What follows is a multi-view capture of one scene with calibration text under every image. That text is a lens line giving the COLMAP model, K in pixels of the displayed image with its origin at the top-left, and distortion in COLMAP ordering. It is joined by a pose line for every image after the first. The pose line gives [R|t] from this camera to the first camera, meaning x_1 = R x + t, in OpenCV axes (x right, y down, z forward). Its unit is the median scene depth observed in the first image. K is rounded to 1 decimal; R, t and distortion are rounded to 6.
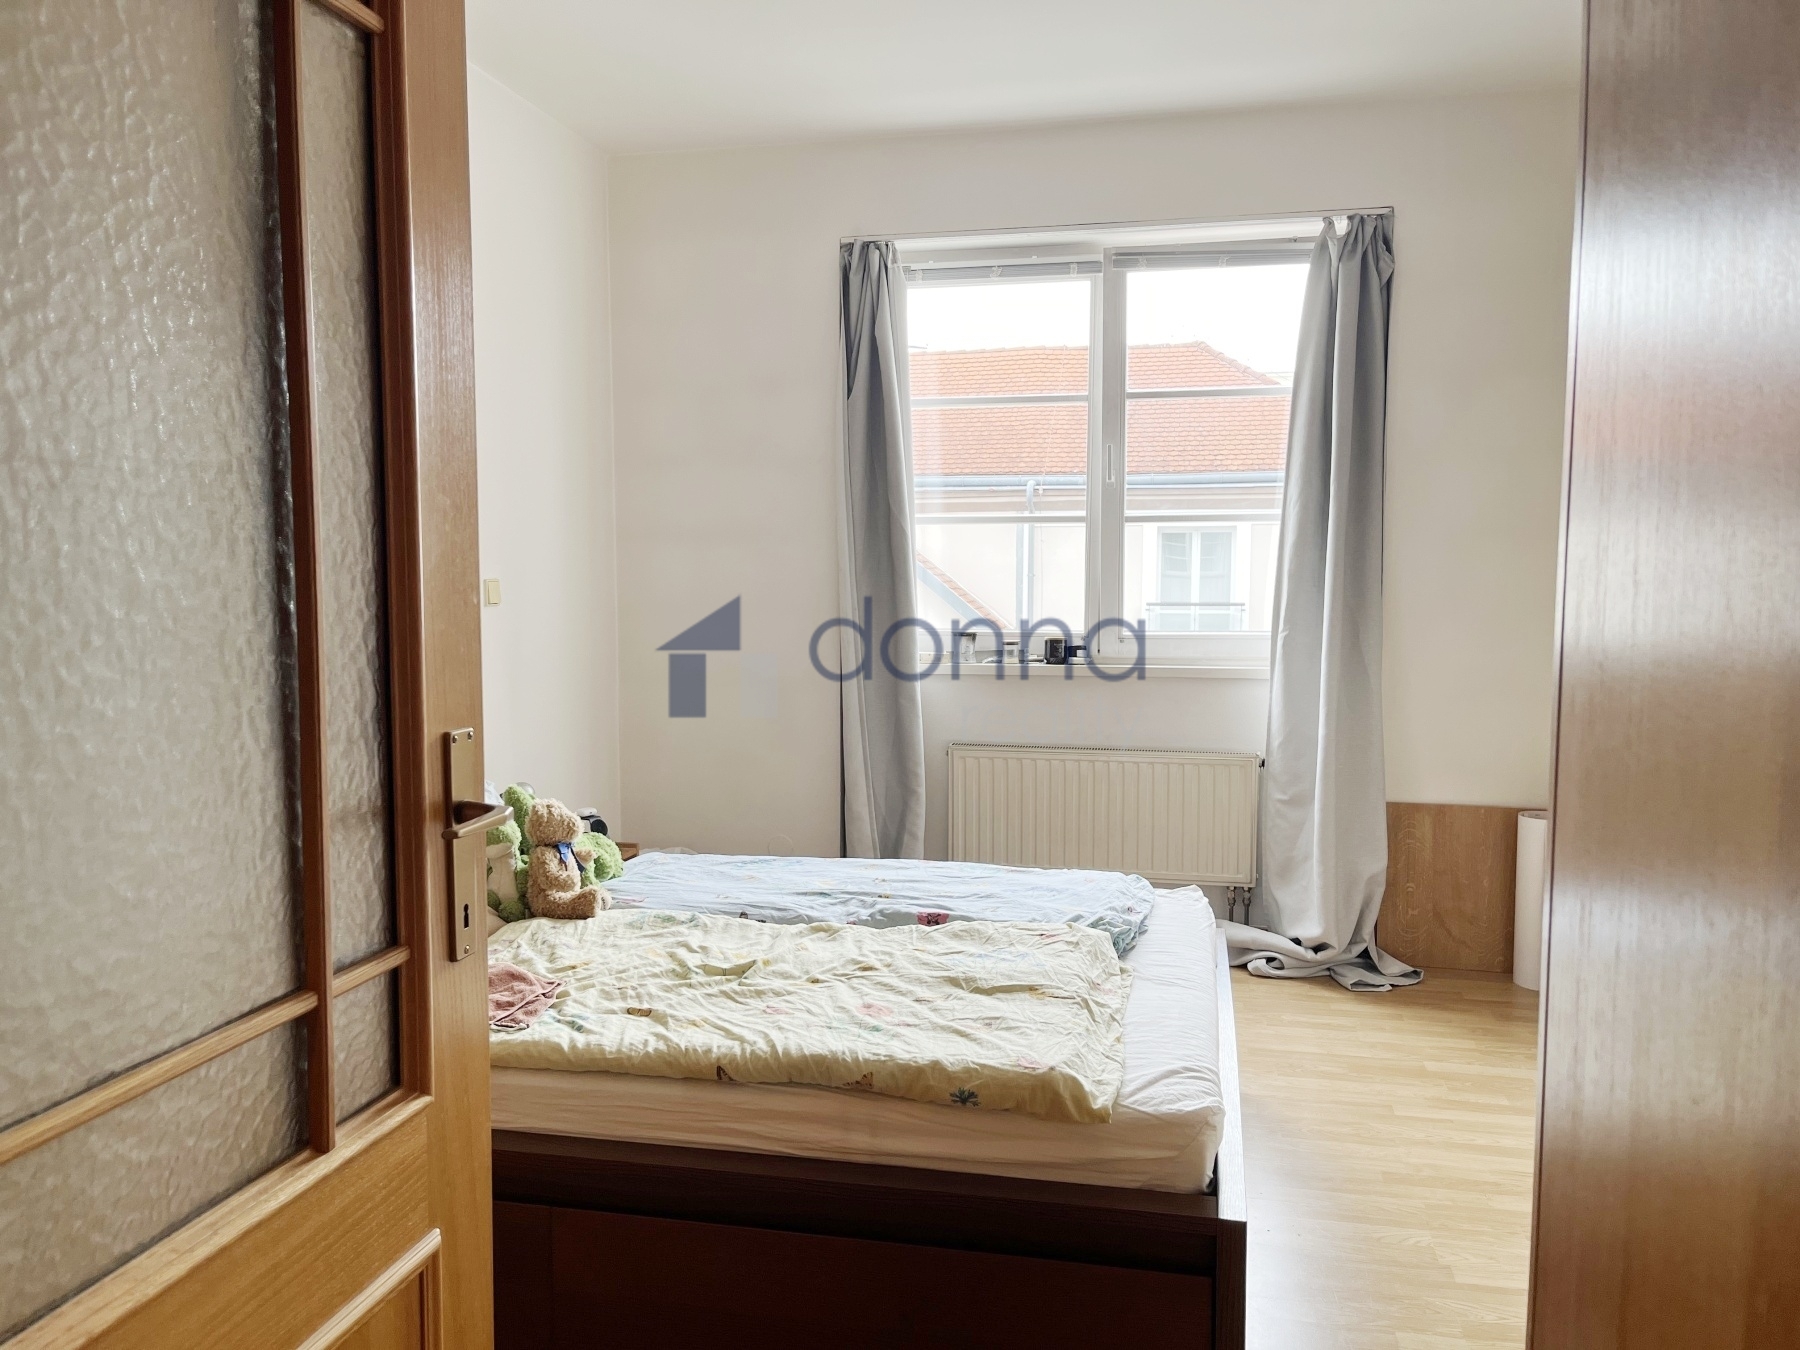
lens RADIAL K [[1356.7, 0, 911.7], [0, 1356.7, 670.9], [0, 0, 1]] dist [0.067585, -0.113060]
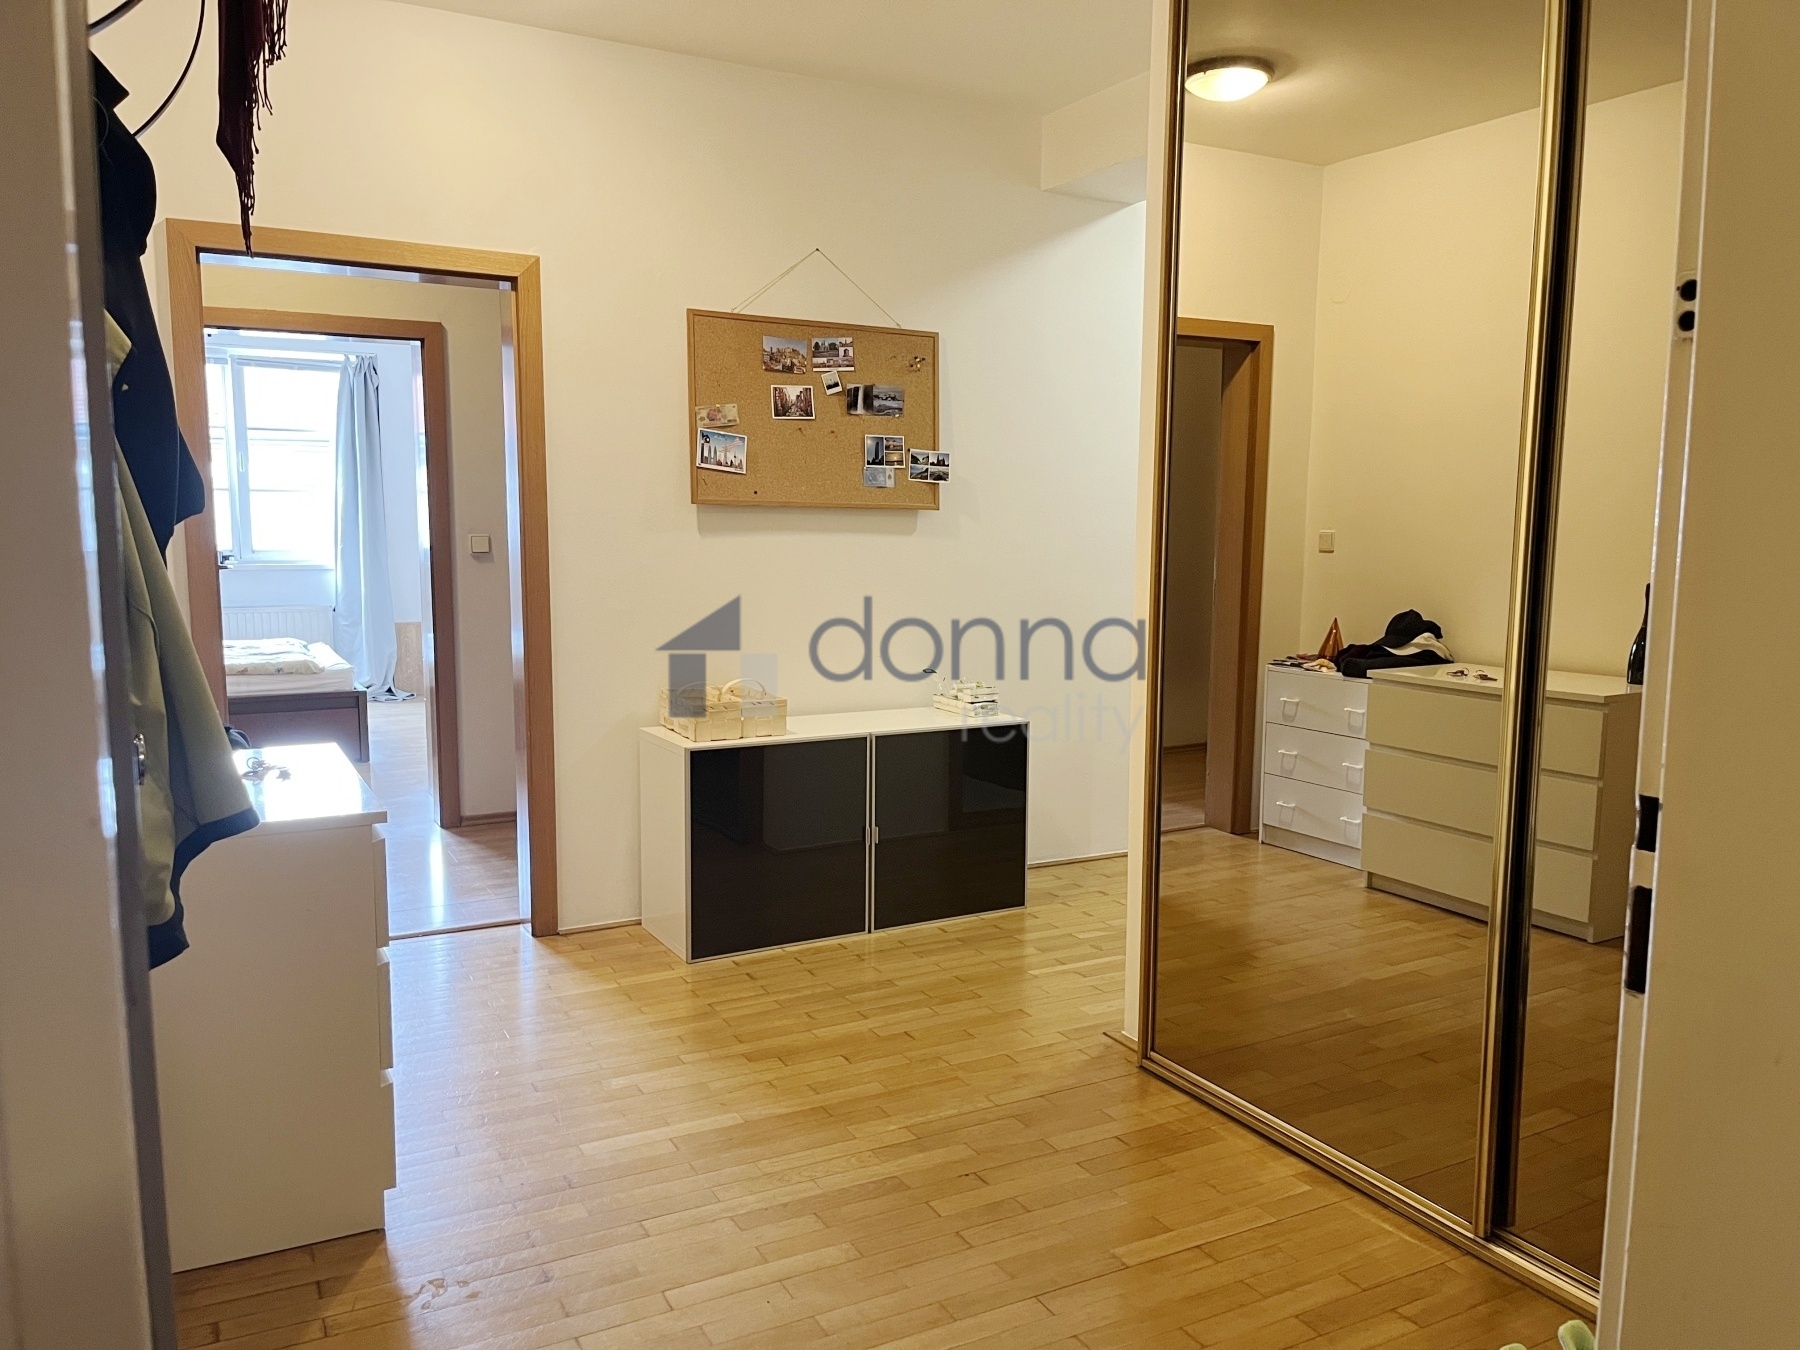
lens RADIAL K [[1356.7, 0, 911.7], [0, 1356.7, 670.9], [0, 0, 1]] dist [0.067585, -0.113060]
pose [[0.756934, -0.073426, 0.649353, -0.473504], [0.052935, 0.997291, 0.051064, 0.107965], [-0.651344, -0.004278, 0.758771, -1.258411]]
